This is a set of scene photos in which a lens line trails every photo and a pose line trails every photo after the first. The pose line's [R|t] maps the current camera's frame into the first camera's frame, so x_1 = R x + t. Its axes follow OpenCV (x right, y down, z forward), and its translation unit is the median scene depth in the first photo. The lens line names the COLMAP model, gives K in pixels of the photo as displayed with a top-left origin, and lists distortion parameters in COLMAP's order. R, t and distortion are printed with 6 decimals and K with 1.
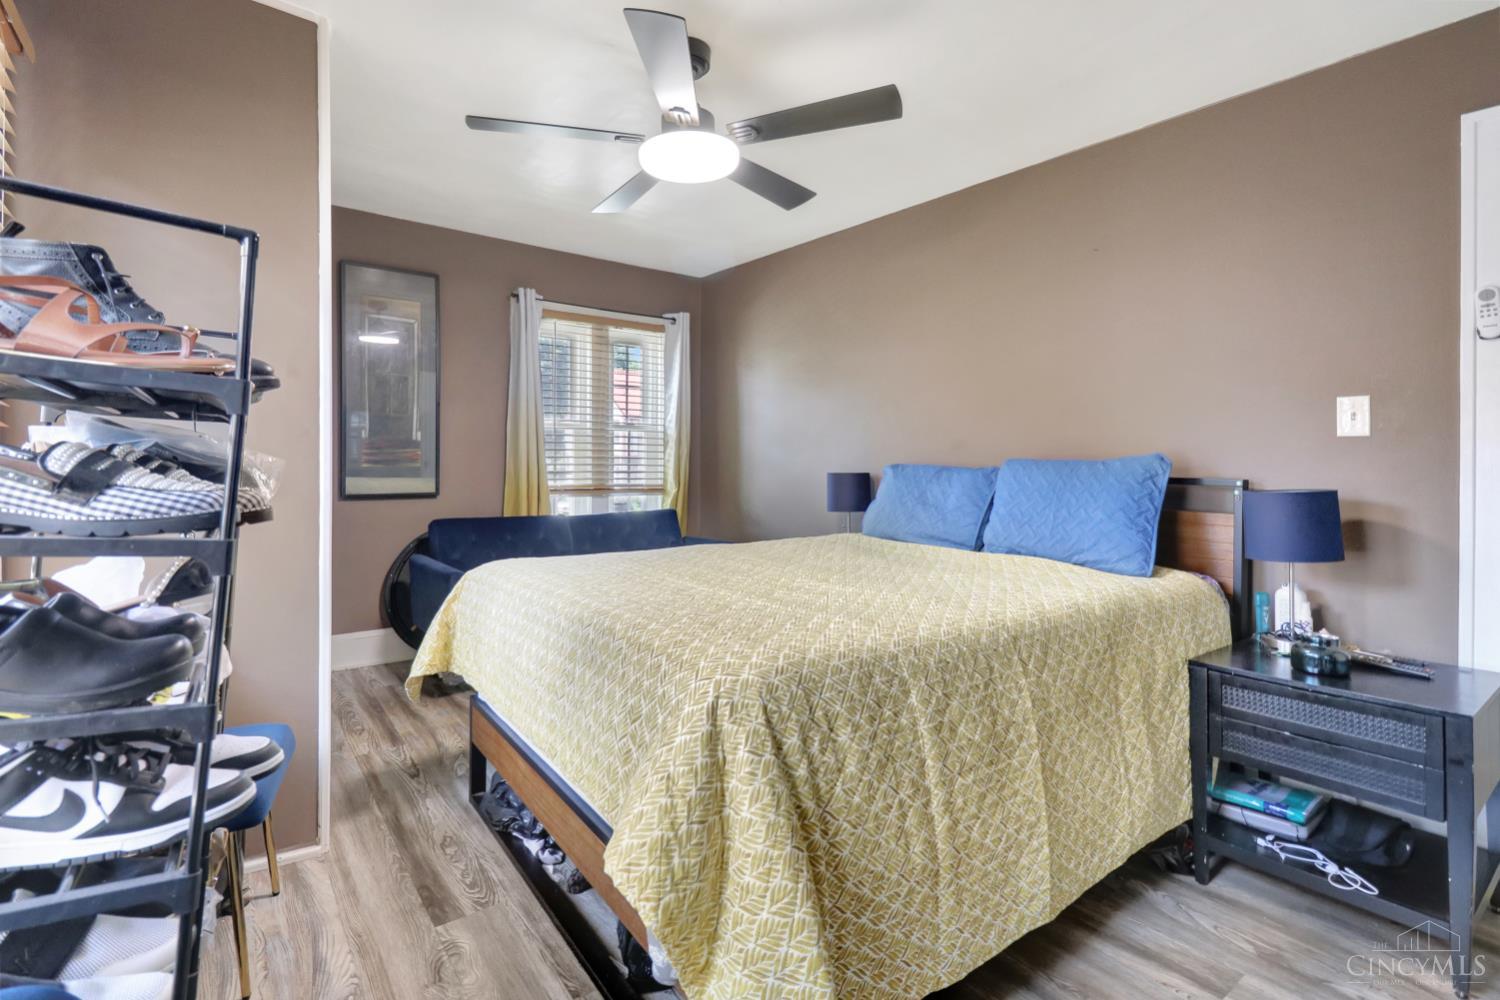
lens RADIAL K [[695.8, 0, 731.8], [0, 695.8, 475.3], [0, 0, 1]] dist [0.007986, -0.010729]
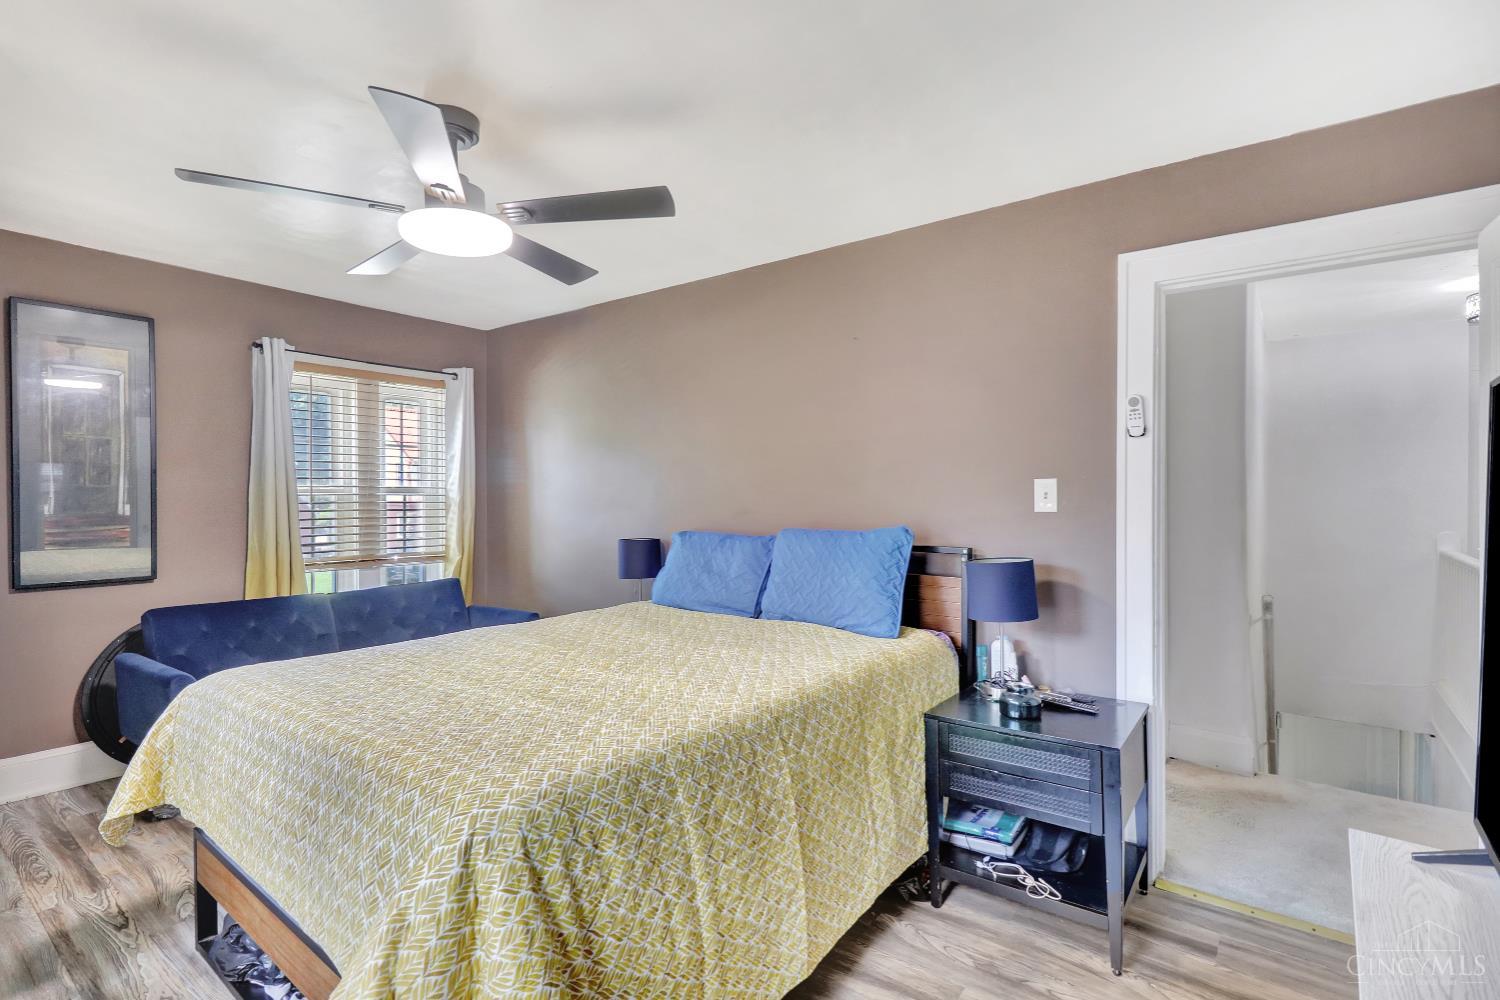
lens RADIAL K [[692.0, 0, 744.4], [0, 692.0, 500.1], [0, 0, 1]] dist [0.009109, -0.009713]
pose [[0.959886, -0.011837, 0.280139, 0.051870], [0.011354, 0.999930, 0.003345, -0.099353], [-0.280159, -0.000031, 0.959954, -0.021652]]
